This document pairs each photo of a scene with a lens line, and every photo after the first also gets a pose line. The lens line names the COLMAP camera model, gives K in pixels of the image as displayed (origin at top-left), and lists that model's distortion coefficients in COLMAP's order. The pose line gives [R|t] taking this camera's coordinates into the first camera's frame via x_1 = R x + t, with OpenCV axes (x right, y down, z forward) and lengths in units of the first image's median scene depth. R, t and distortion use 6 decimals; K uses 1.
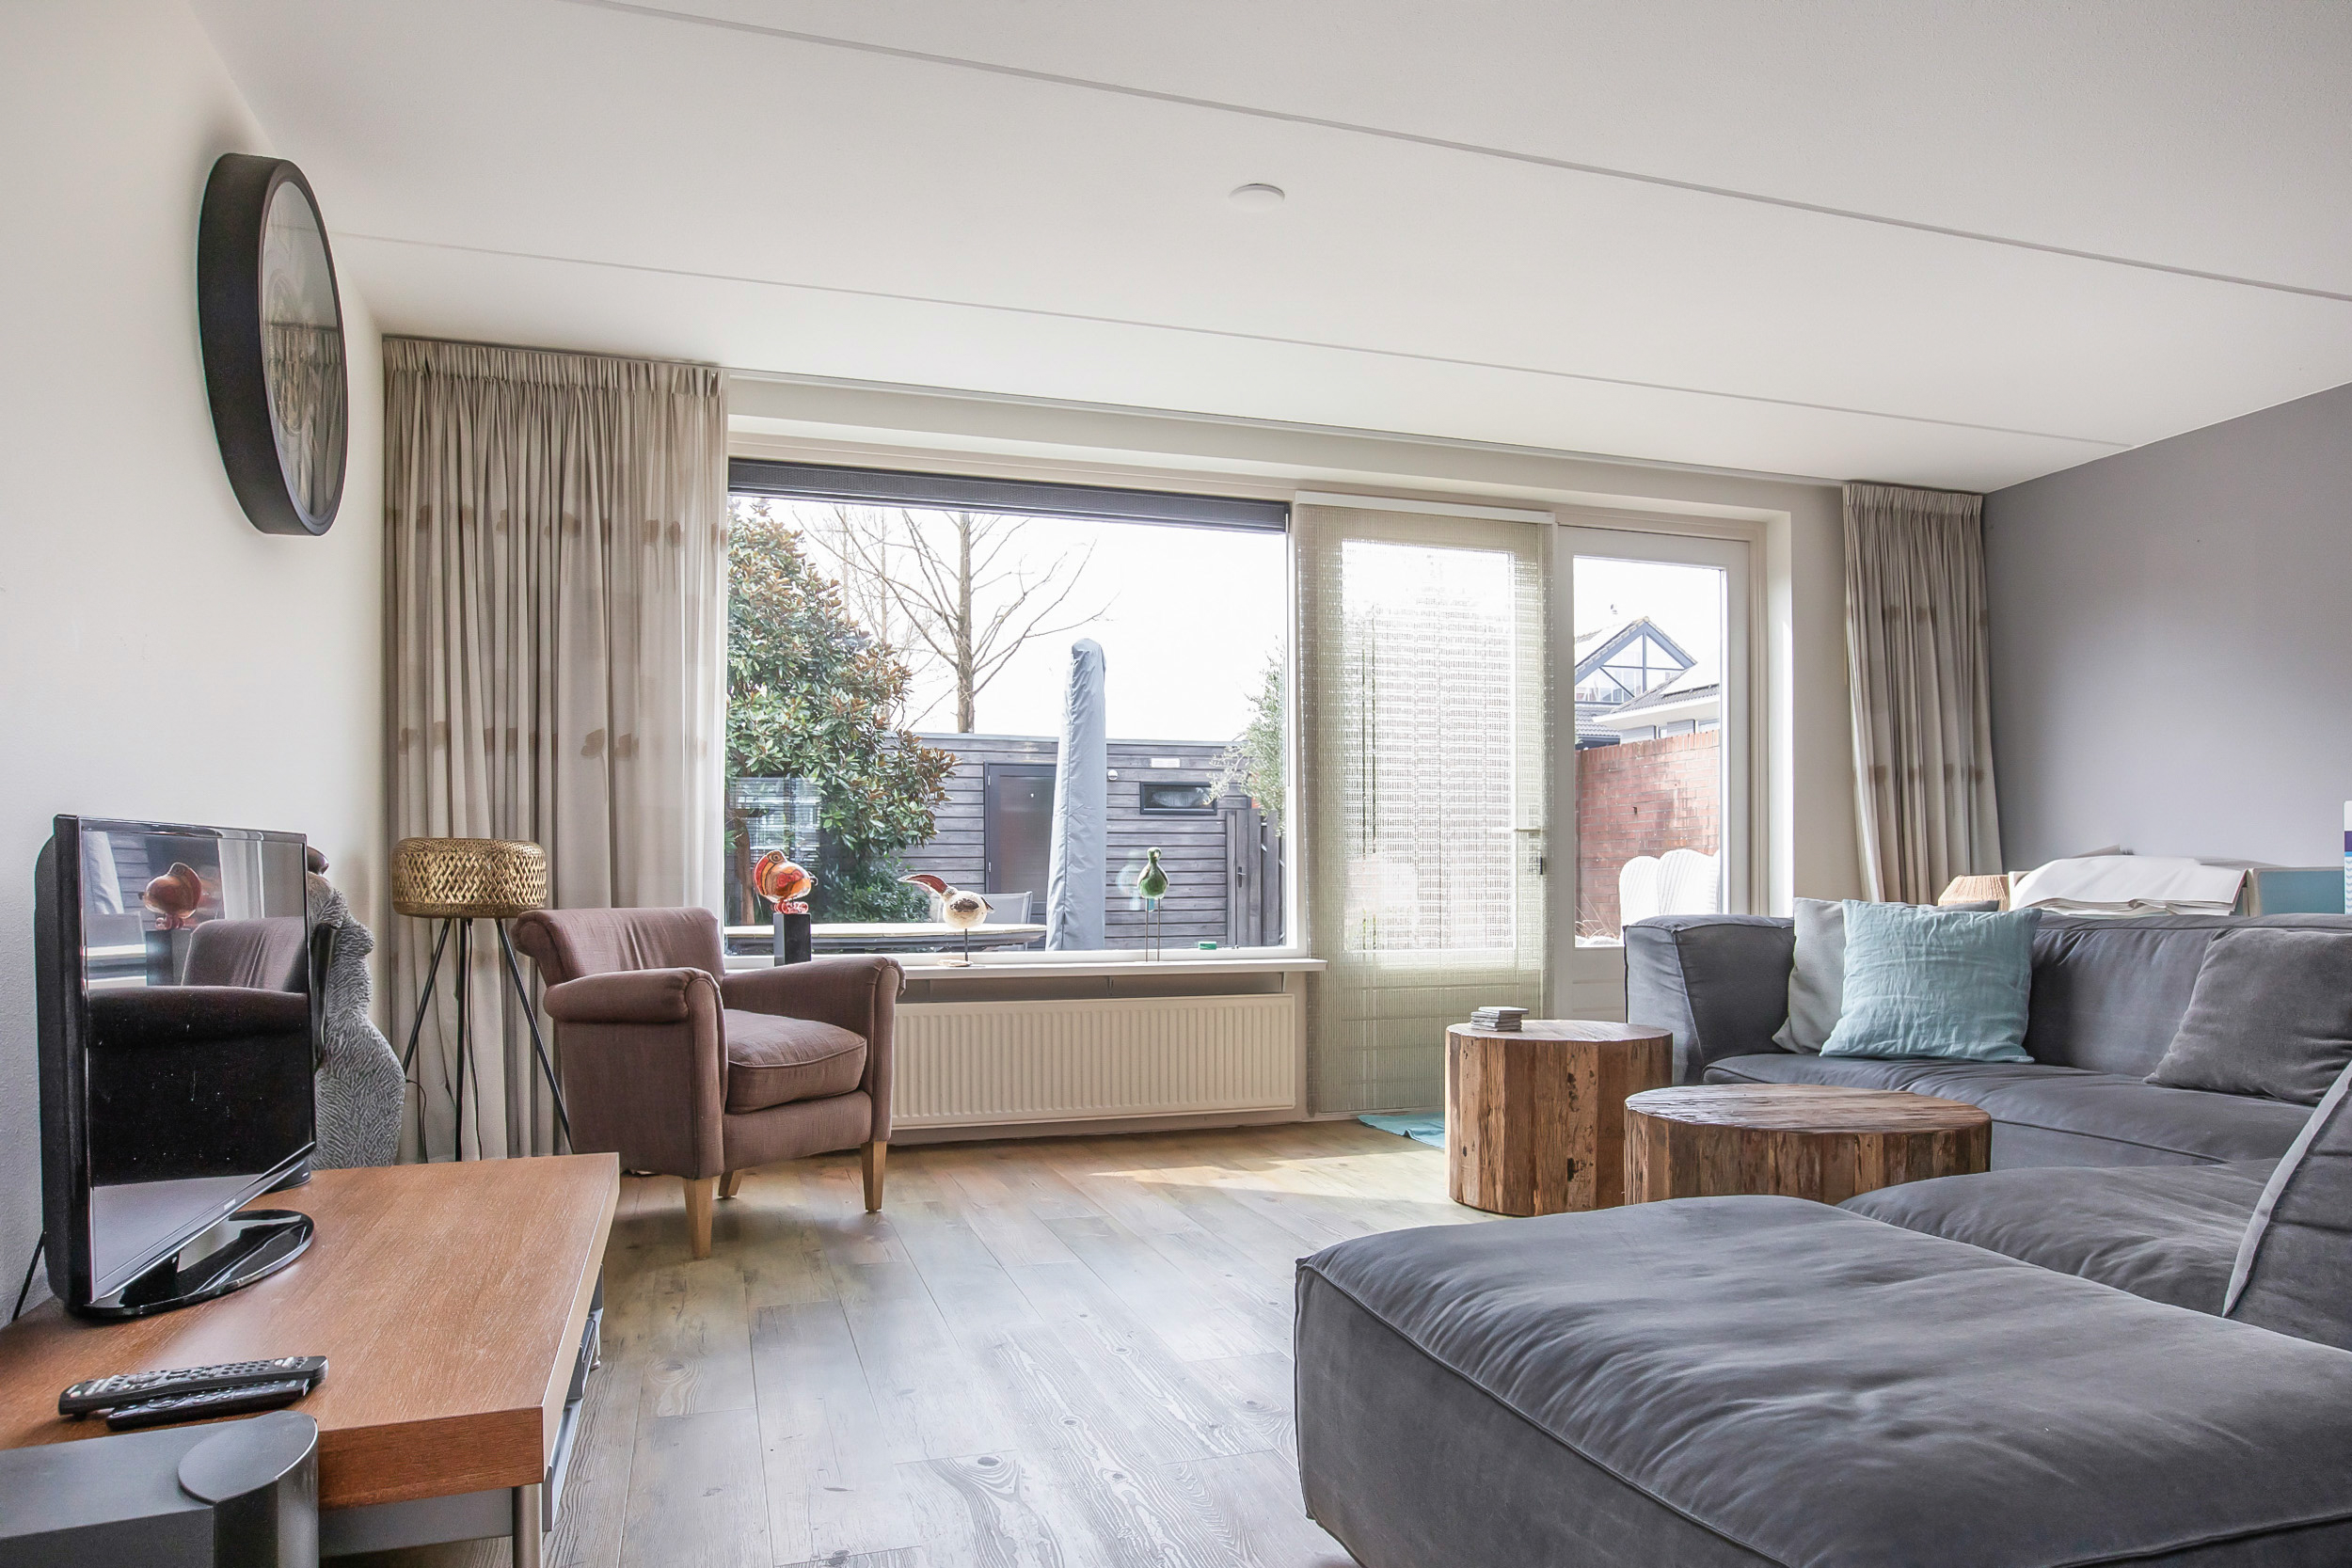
lens RADIAL K [[1544.9, 0, 1399.7], [0, 1544.9, 893.7], [0, 0, 1]] dist [-0.069038, 0.047231]
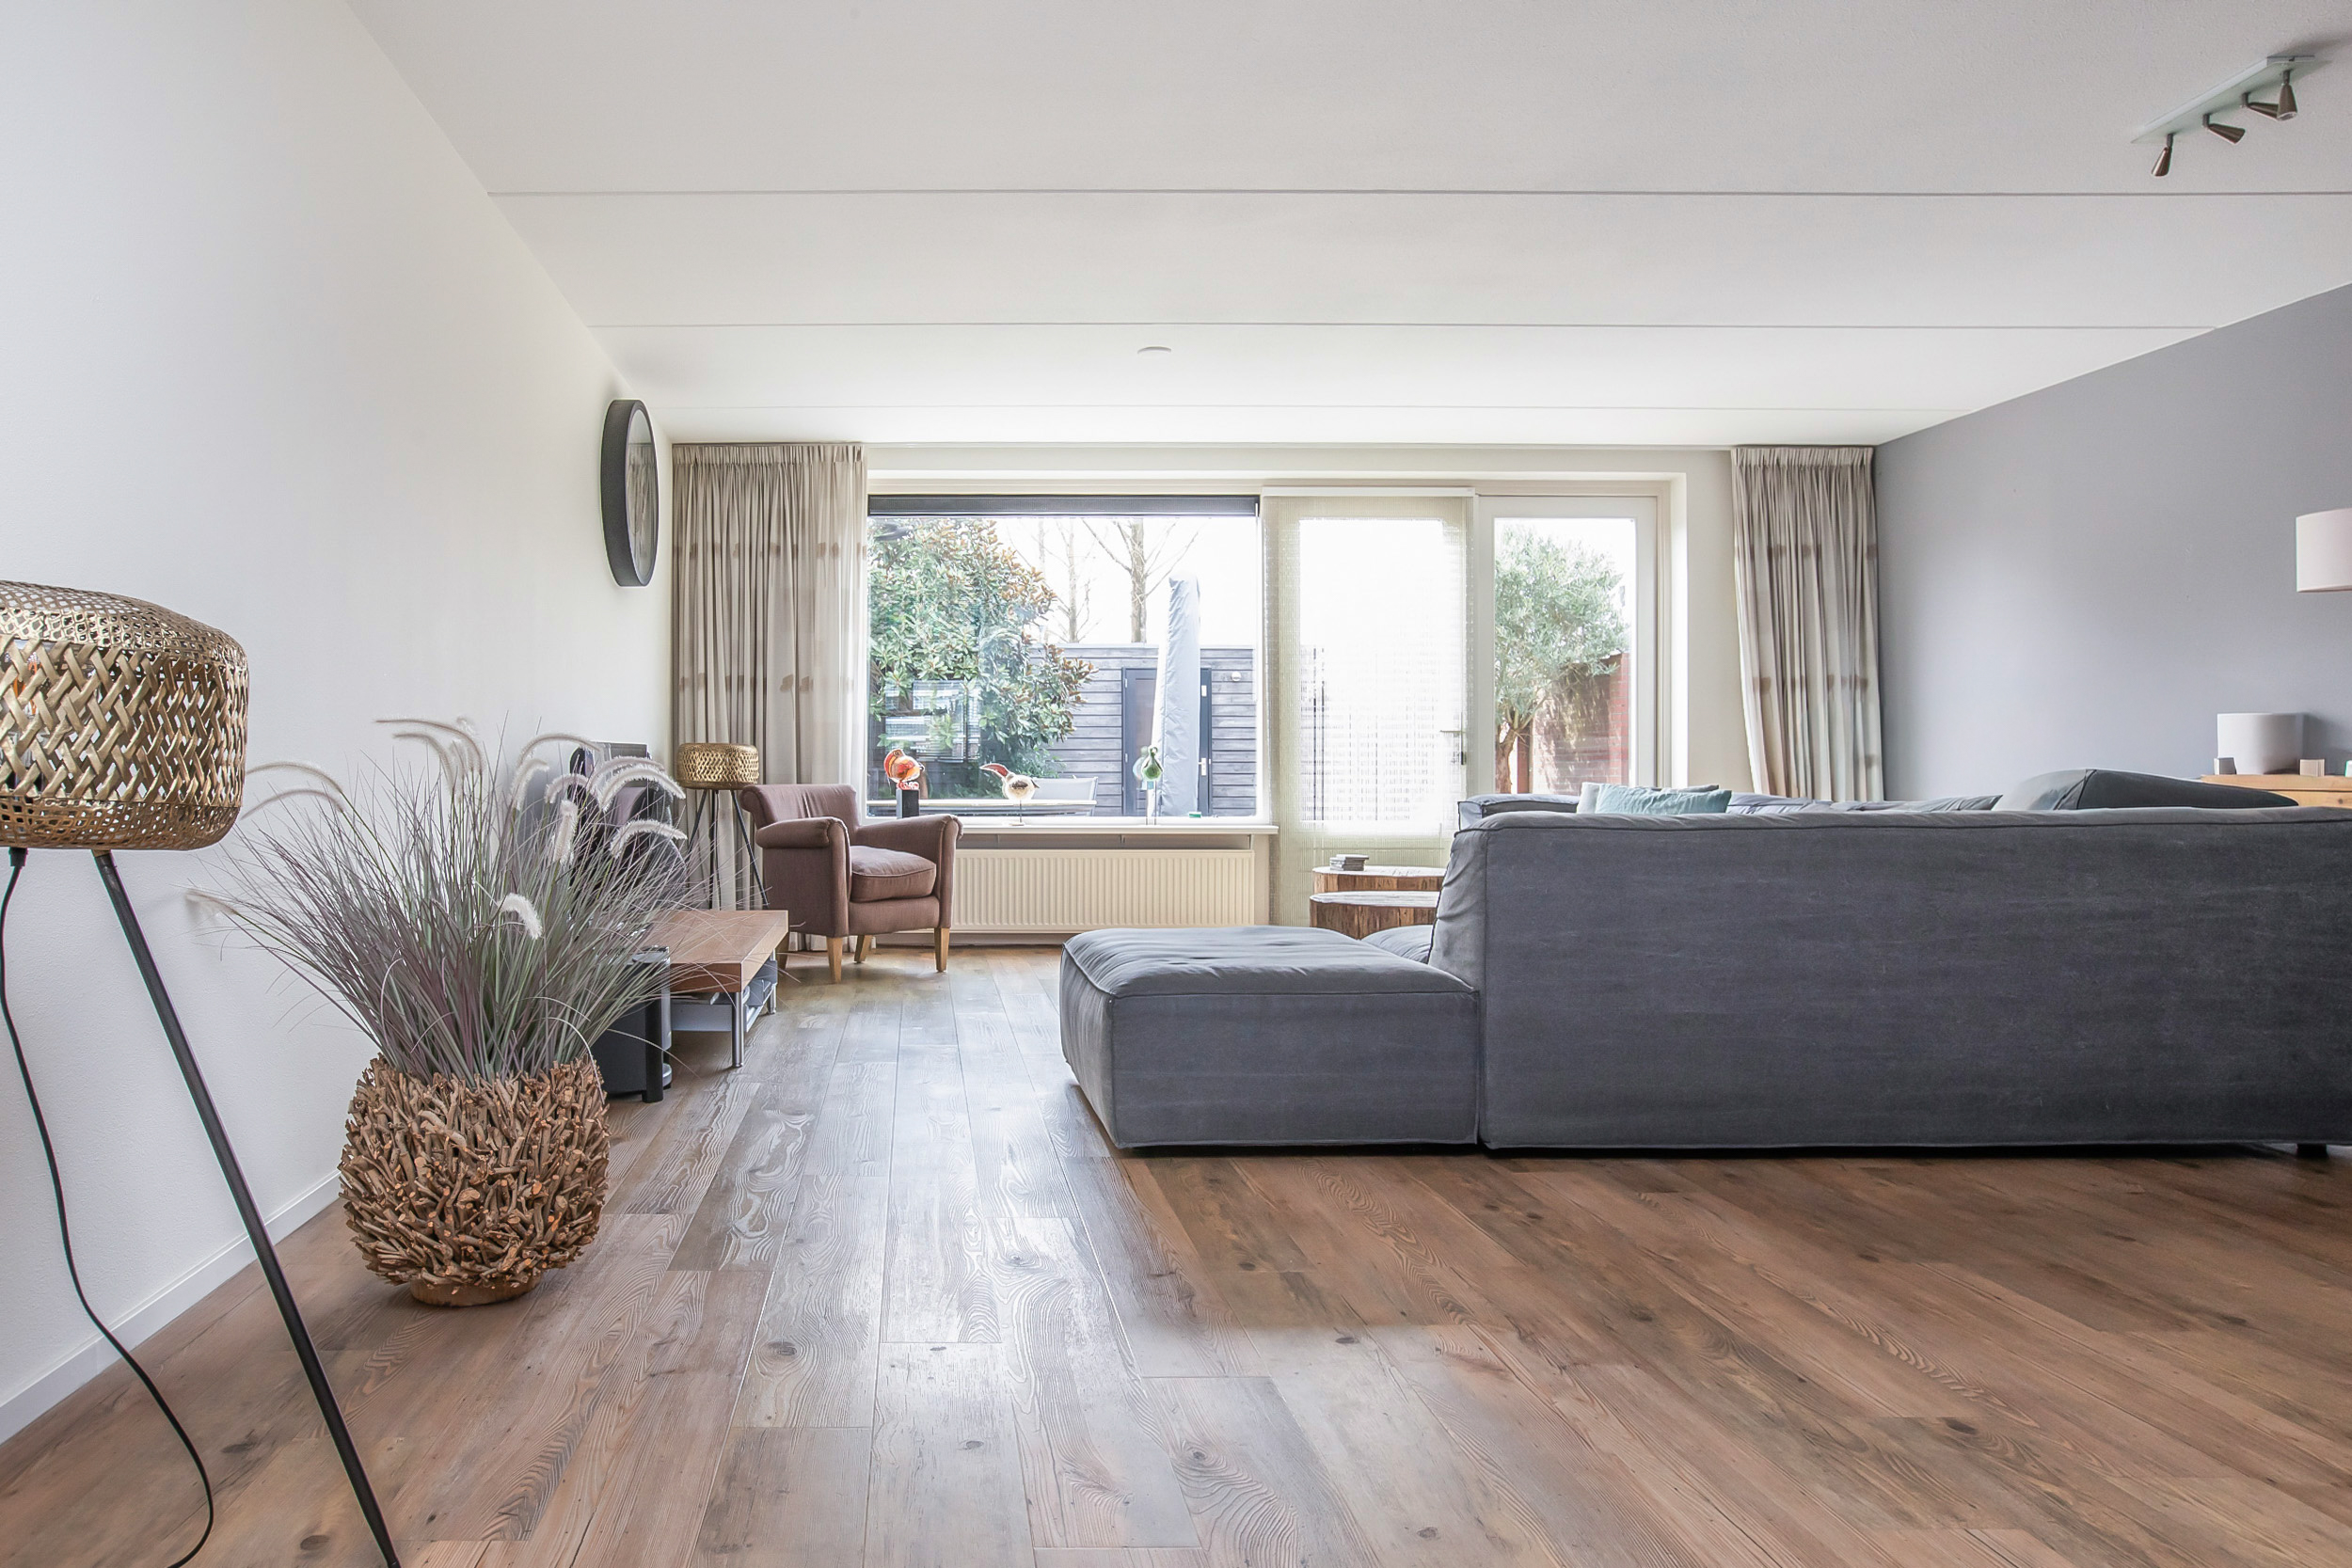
lens RADIAL K [[1486.3, 0, 1208.9], [0, 1486.3, 776.8], [0, 0, 1]] dist [-0.085014, 0.064007]
pose [[0.974173, 0.003575, -0.225774, 0.251981], [-0.004572, 0.999982, -0.003892, 0.004735], [0.225756, 0.004823, 0.974172, -0.412312]]
